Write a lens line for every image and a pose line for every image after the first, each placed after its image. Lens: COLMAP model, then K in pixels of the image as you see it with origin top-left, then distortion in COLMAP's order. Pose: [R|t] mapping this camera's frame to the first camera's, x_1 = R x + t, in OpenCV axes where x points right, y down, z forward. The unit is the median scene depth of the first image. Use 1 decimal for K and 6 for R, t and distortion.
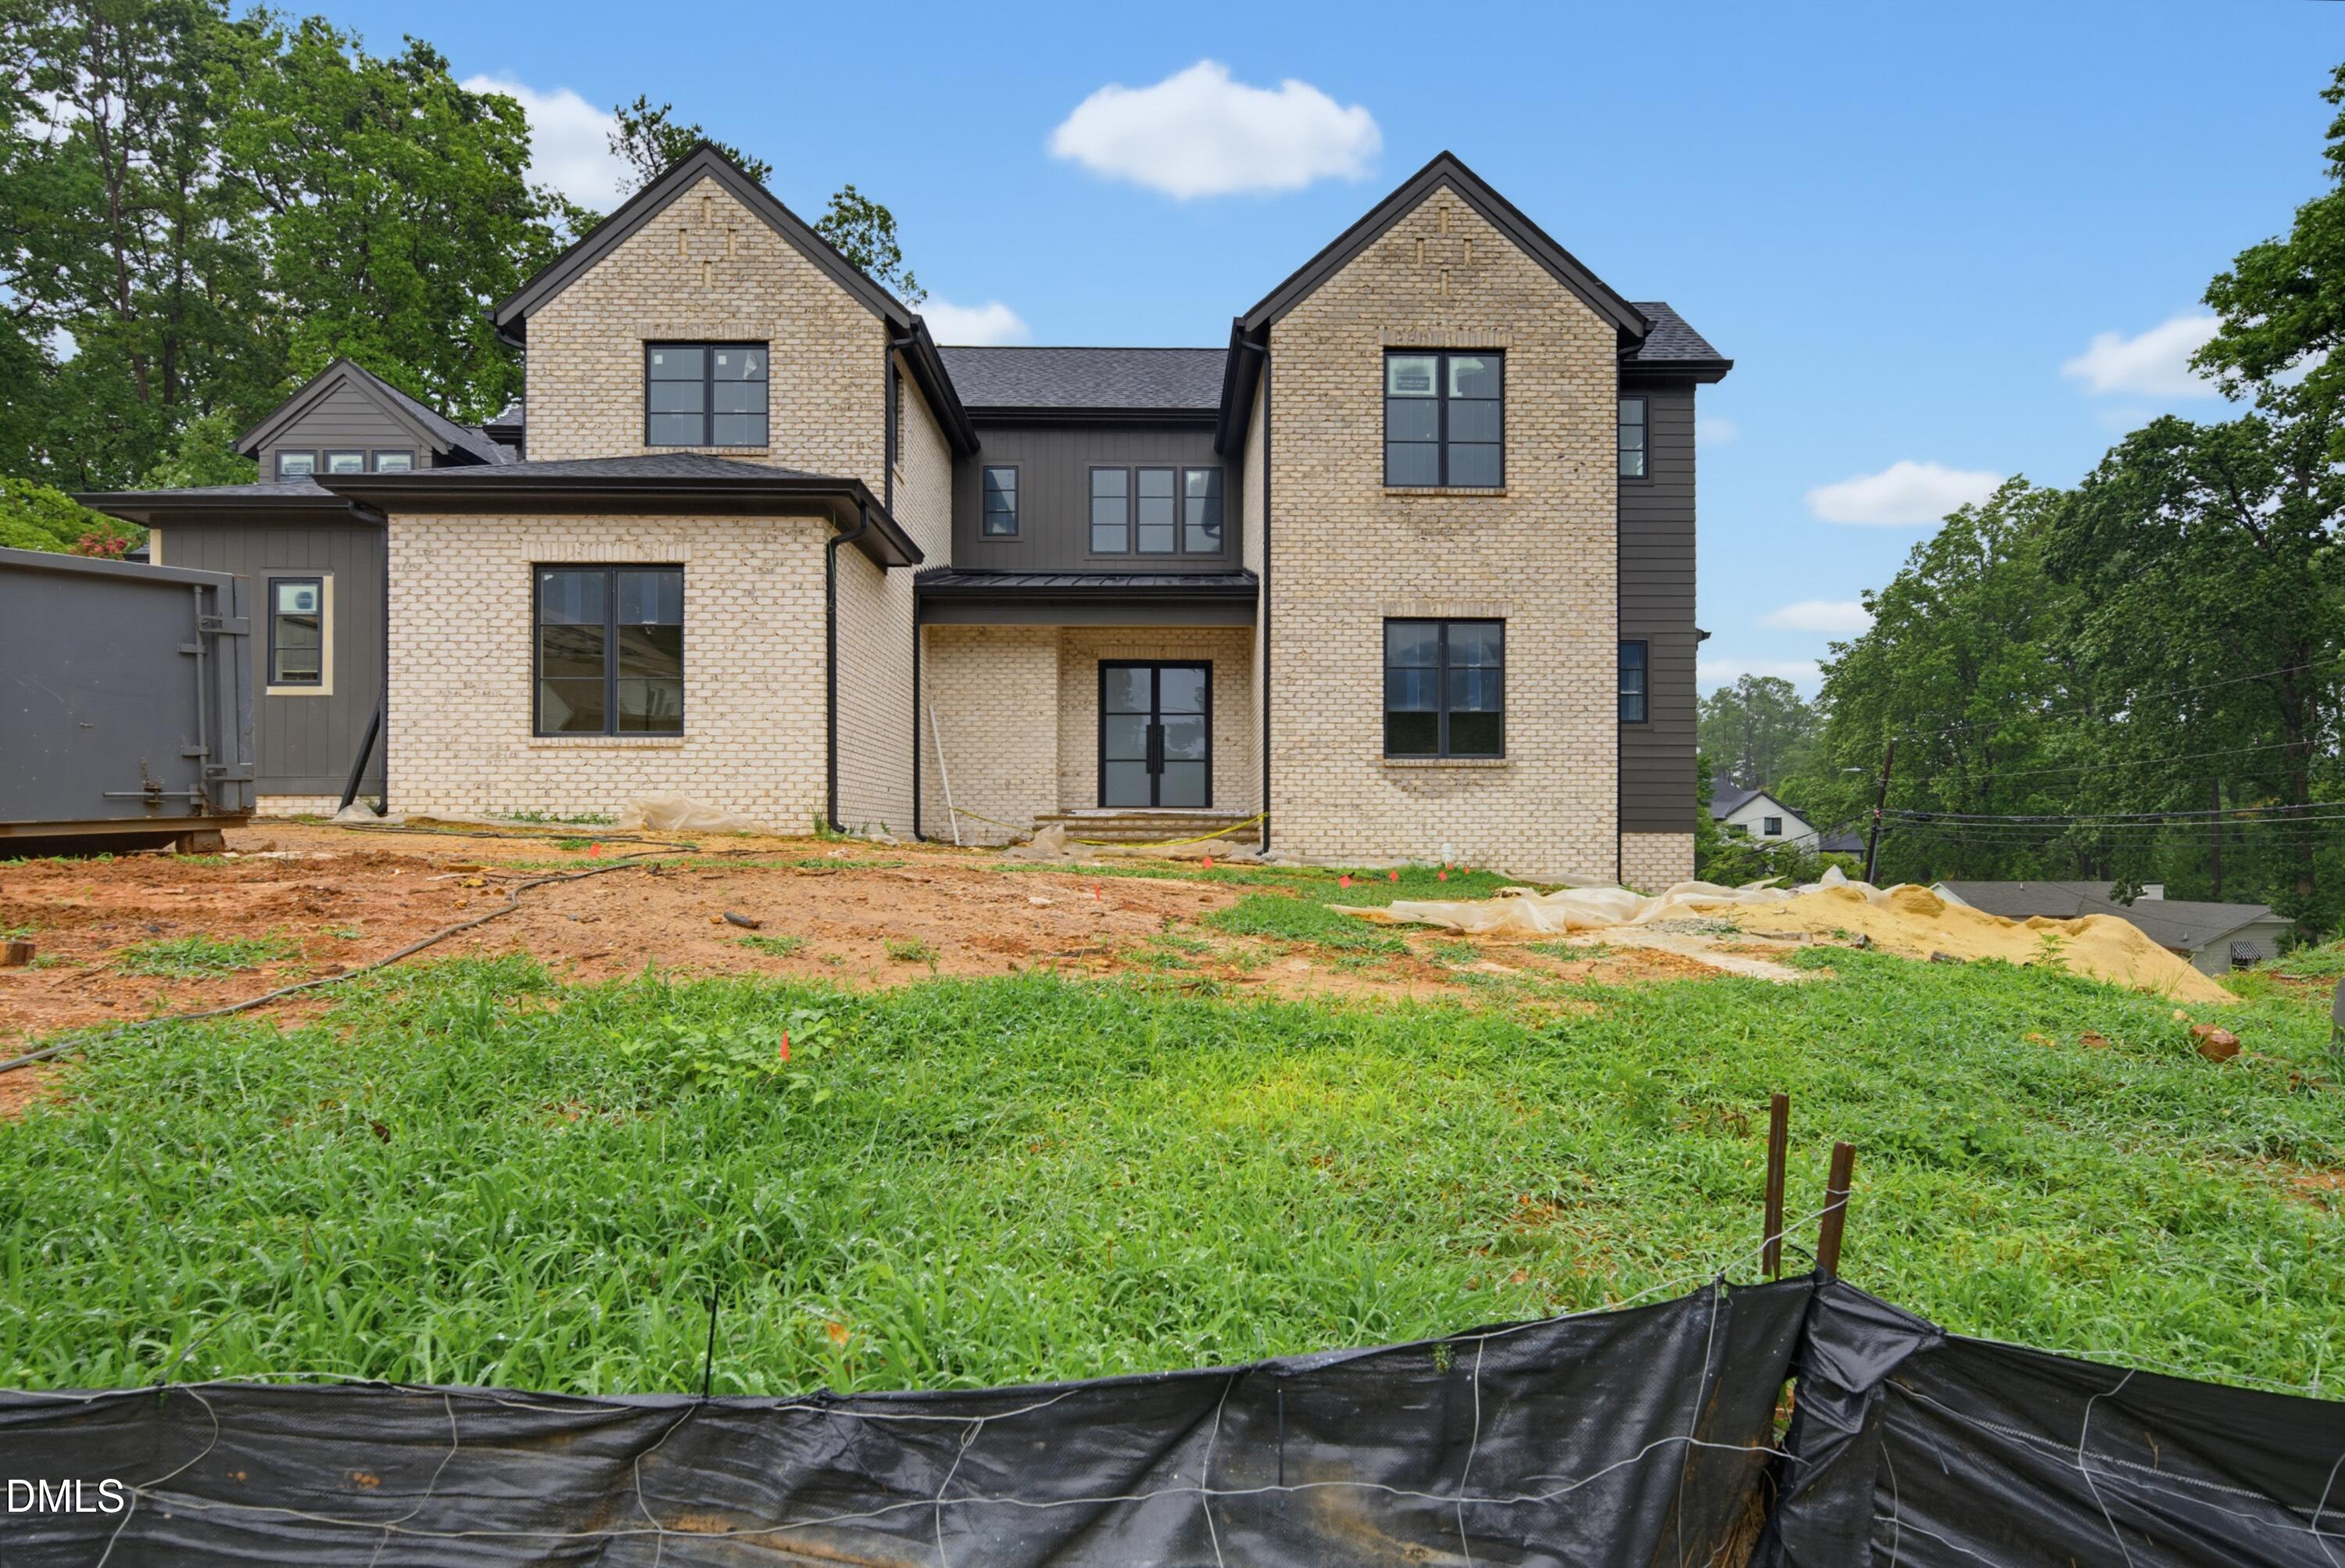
lens RADIAL K [[1216.5, 0, 1171.9], [0, 1216.5, 793.3], [0, 0, 1]] dist [-0.001959, -0.000294]
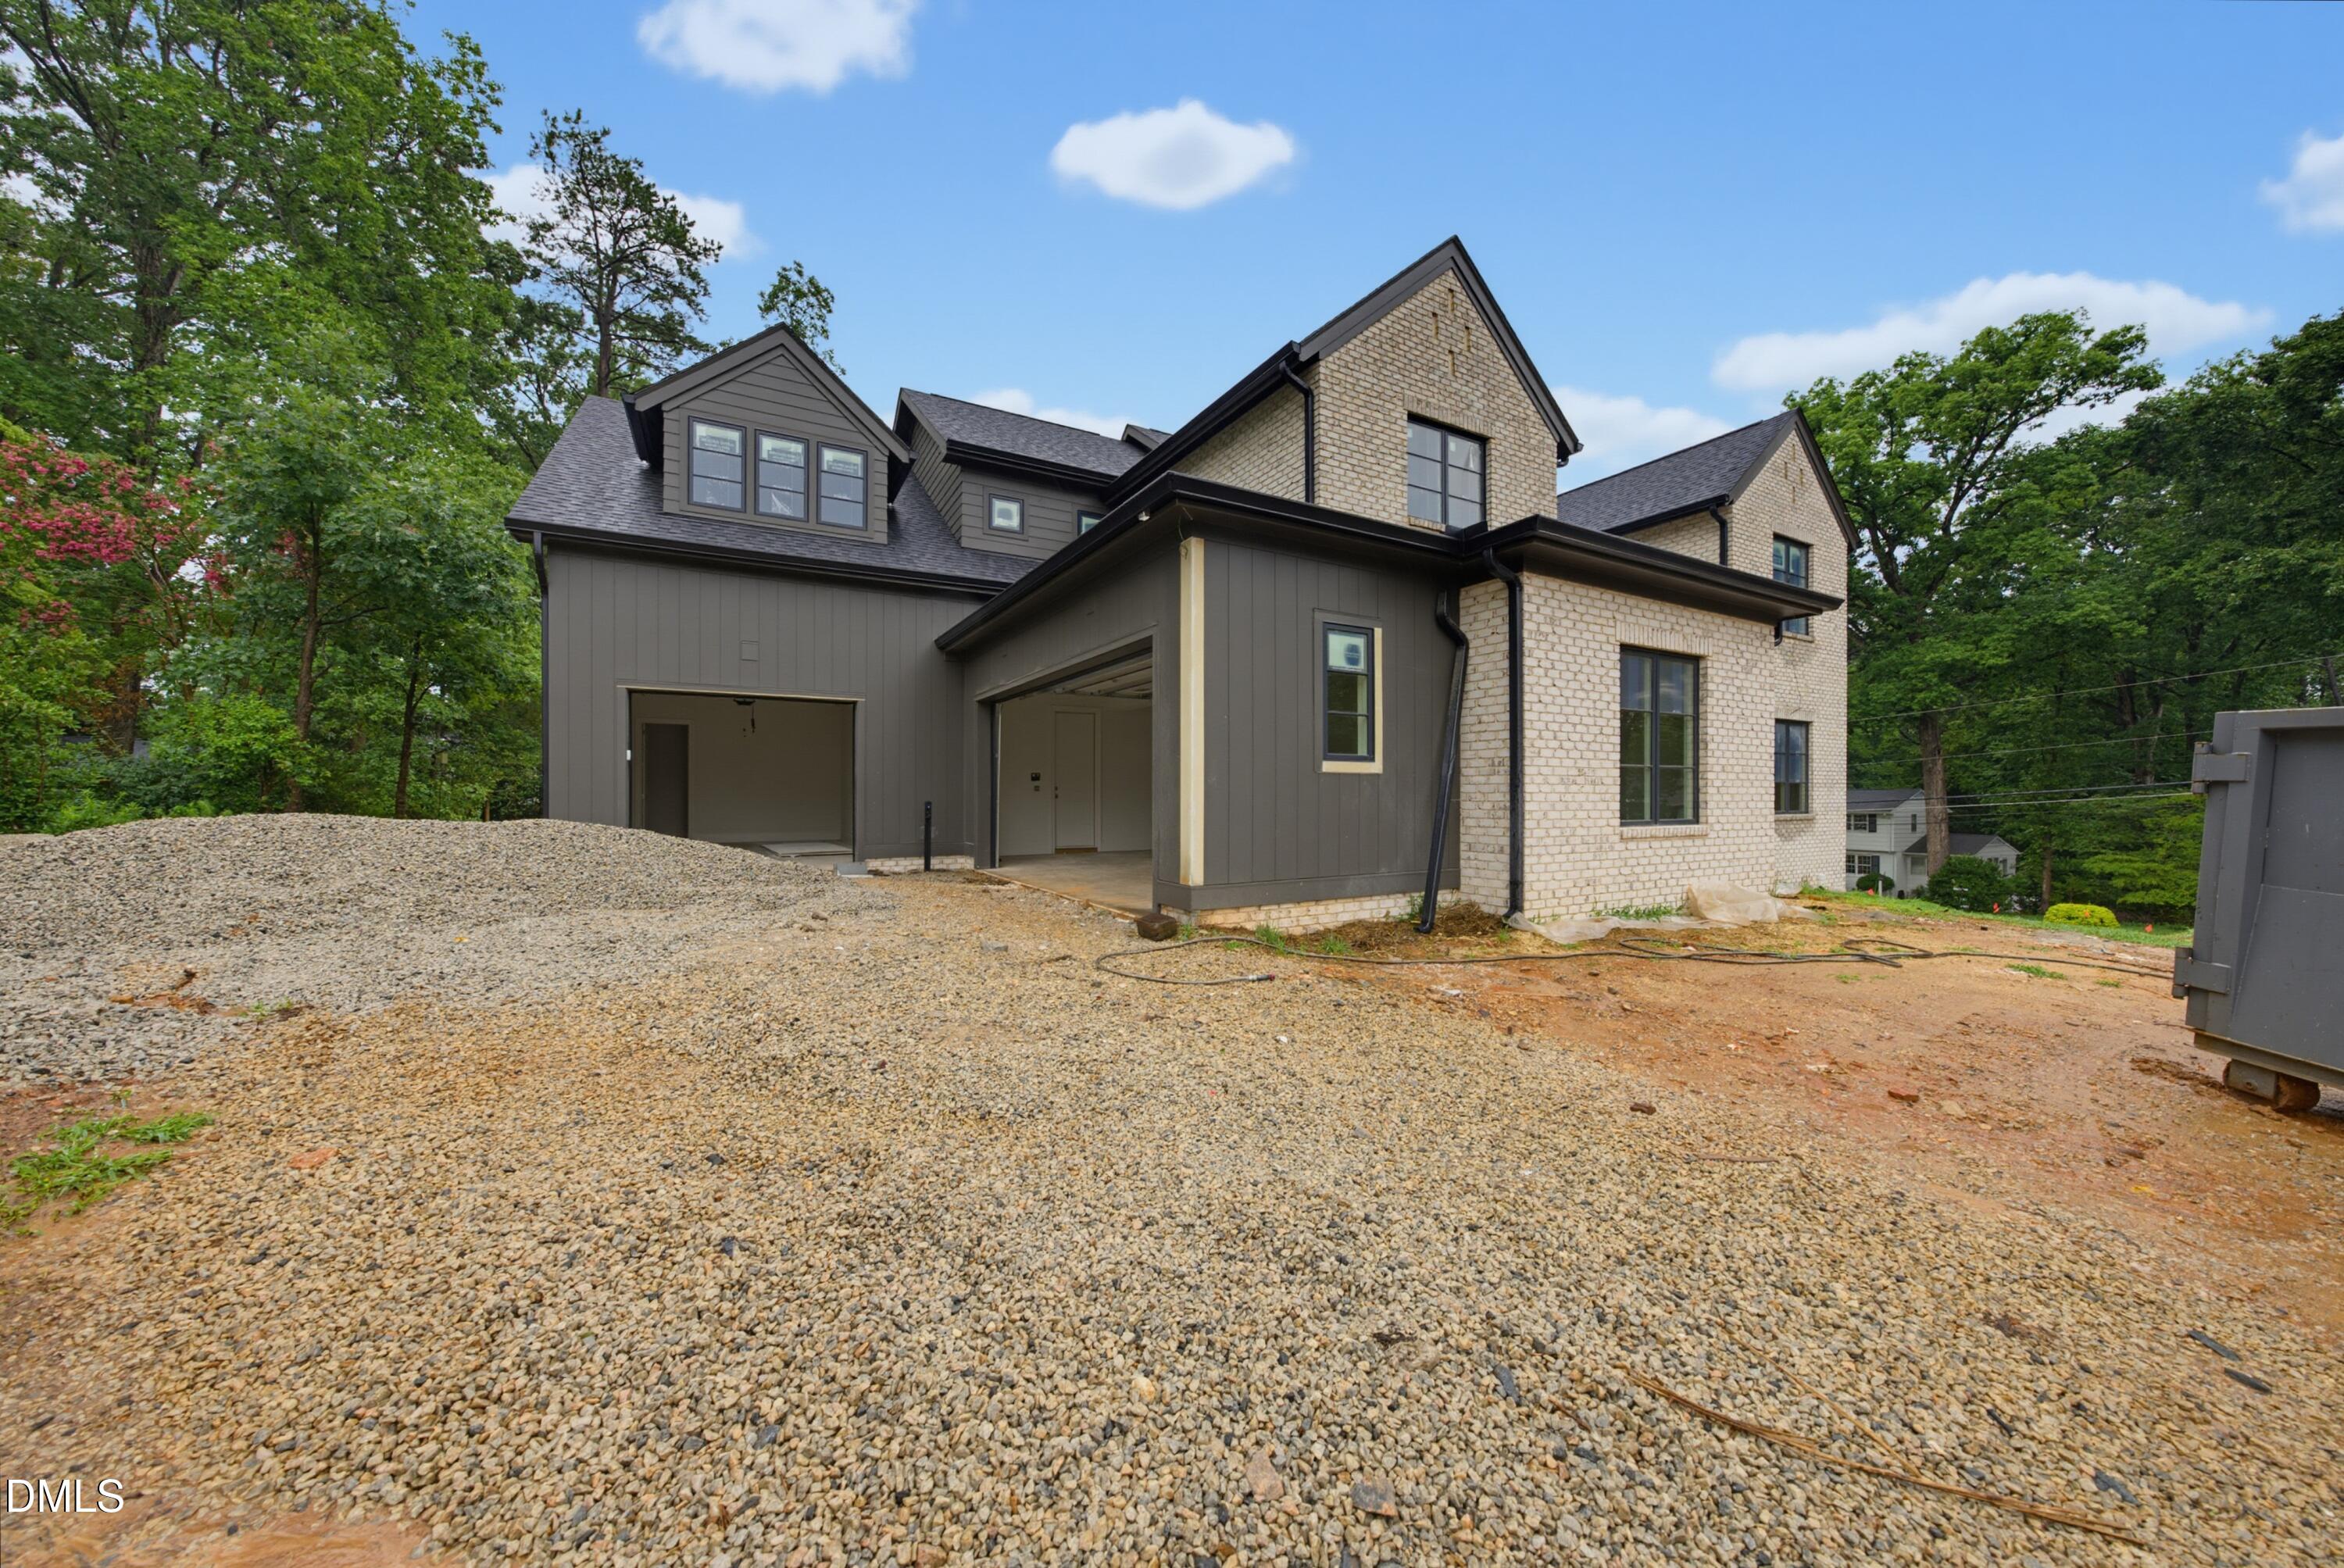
lens RADIAL K [[802.8, 0, 1171.7], [0, 802.8, 788.6], [0, 0, 1]] dist [-0.012066, 0.008107]
pose [[0.887407, 0.012619, 0.460813, -1.072630], [-0.020258, 0.999727, 0.011634, -0.073750], [-0.460541, -0.019659, 0.887421, 0.580036]]
